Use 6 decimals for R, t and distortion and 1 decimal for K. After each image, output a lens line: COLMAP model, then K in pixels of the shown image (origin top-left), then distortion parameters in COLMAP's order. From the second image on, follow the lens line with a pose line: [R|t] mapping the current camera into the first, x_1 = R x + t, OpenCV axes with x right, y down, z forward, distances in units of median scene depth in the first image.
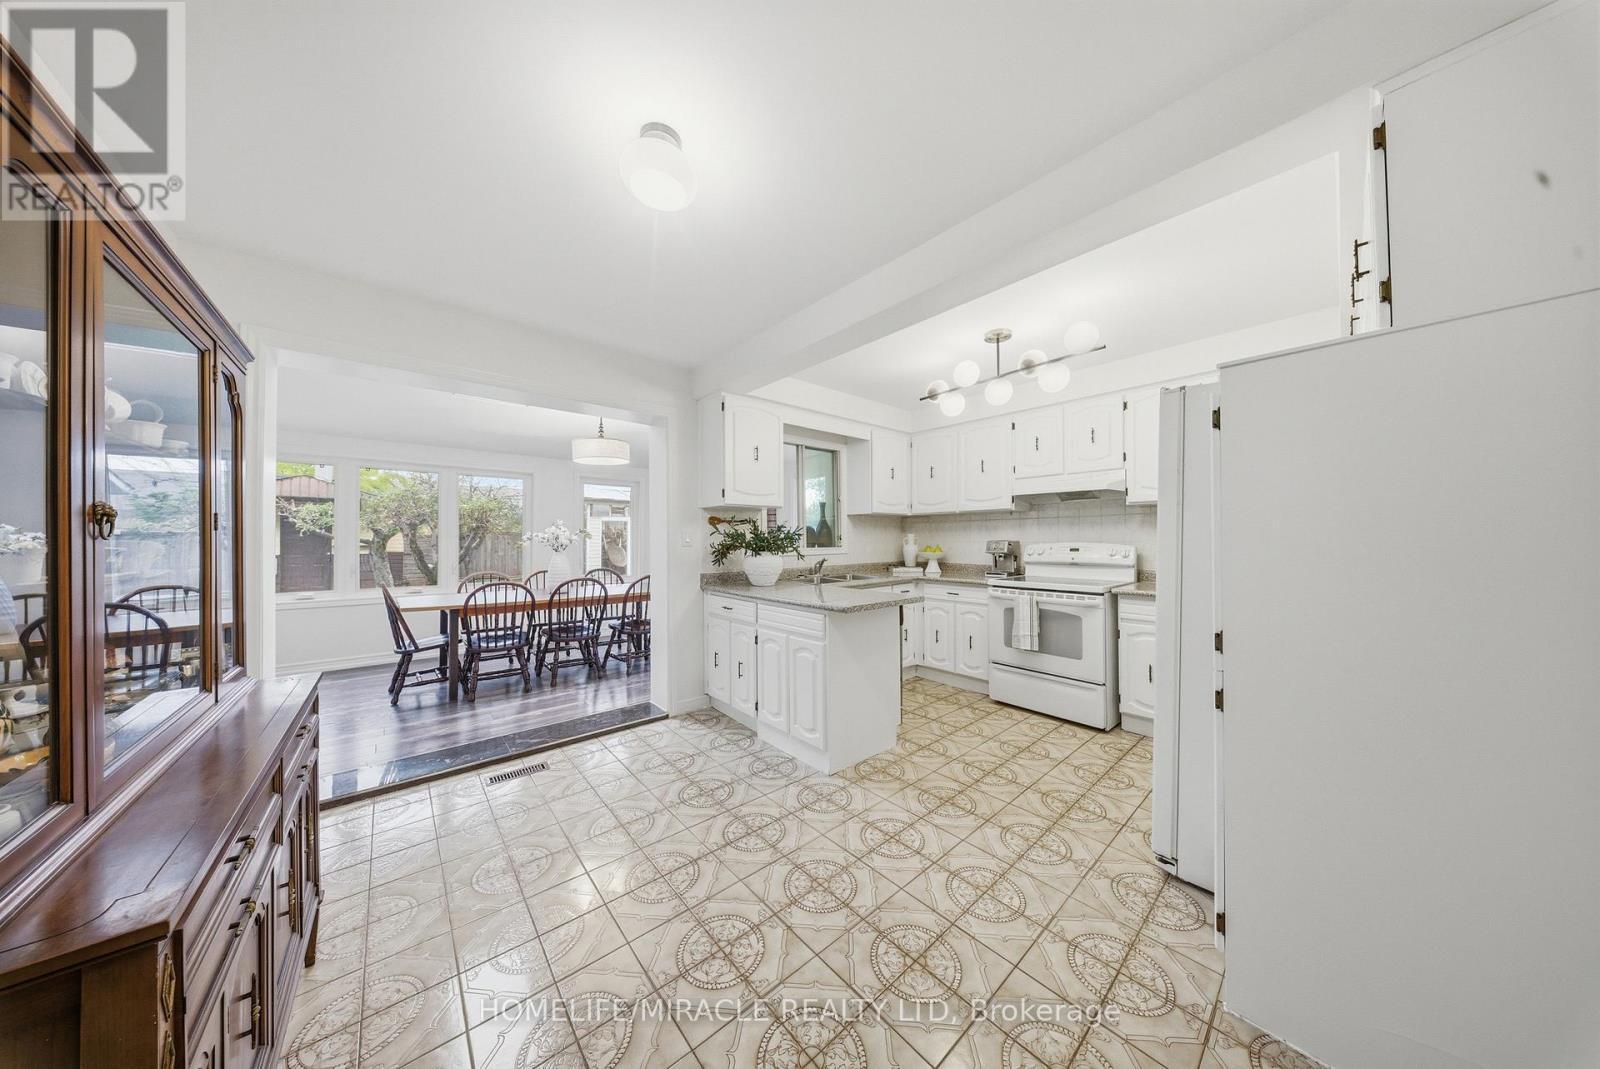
lens RADIAL K [[480.3, 0, 798.1], [0, 480.3, 538.1], [0, 0, 1]] dist [-0.001394, -0.000363]
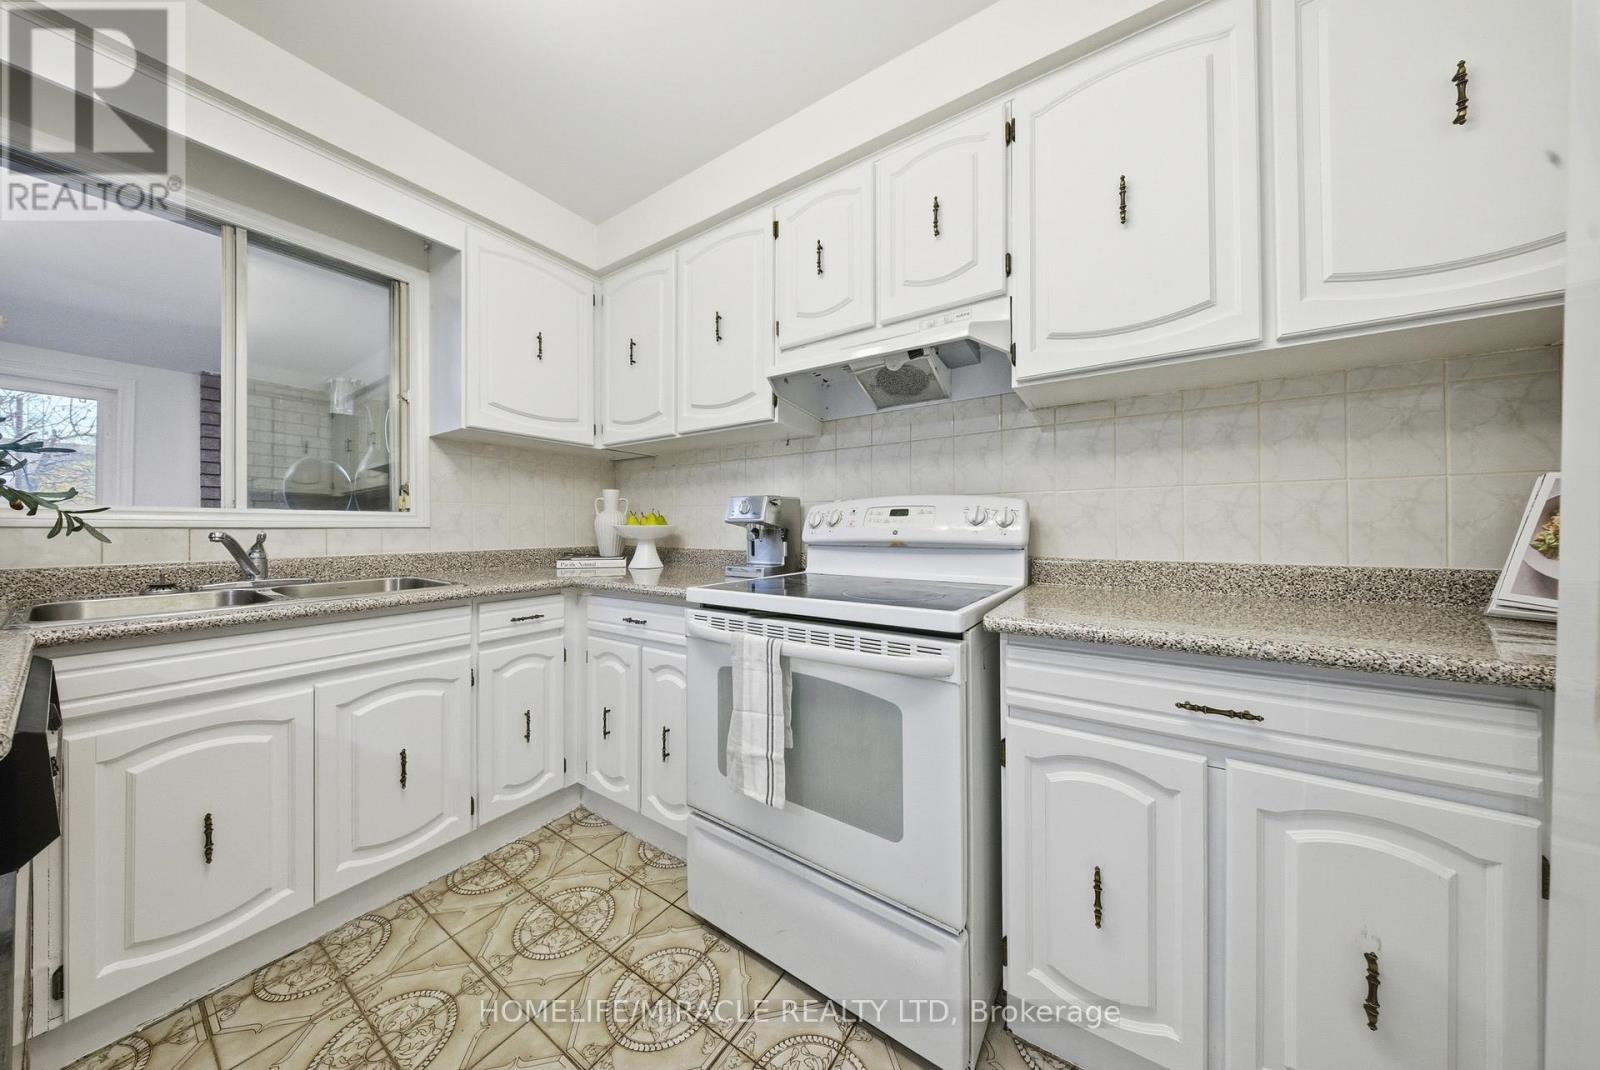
lens RADIAL K [[480.3, 0, 815.9], [0, 480.3, 528.4], [0, 0, 1]] dist [-0.001394, -0.000363]
pose [[0.957661, 0.003985, 0.287870, 0.399369], [-0.003430, 0.999991, -0.002434, 0.042366], [-0.287877, 0.001344, 0.957666, 0.638979]]
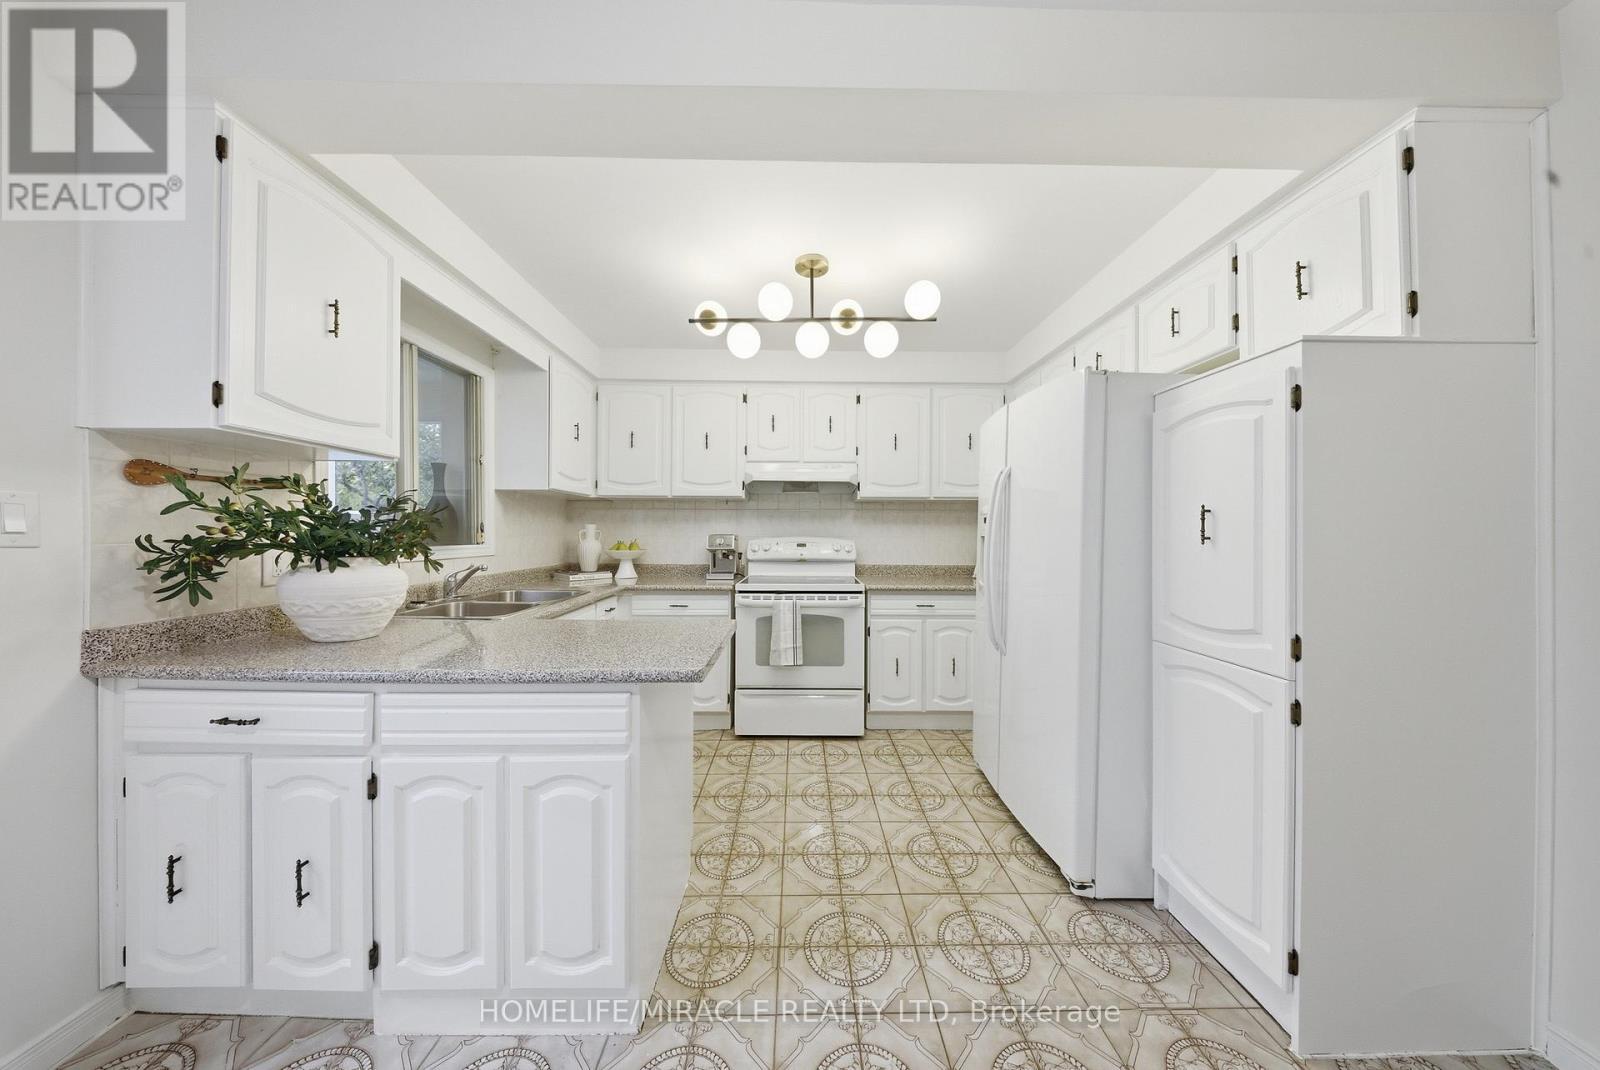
lens RADIAL K [[480.3, 0, 802.7], [0, 480.3, 534.3], [0, 0, 1]] dist [-0.001394, -0.000363]
pose [[0.635534, 0.006544, 0.772045, -0.146575], [-0.009279, 0.999957, -0.000838, 0.004477], [-0.772017, -0.006631, 0.635567, 0.430920]]
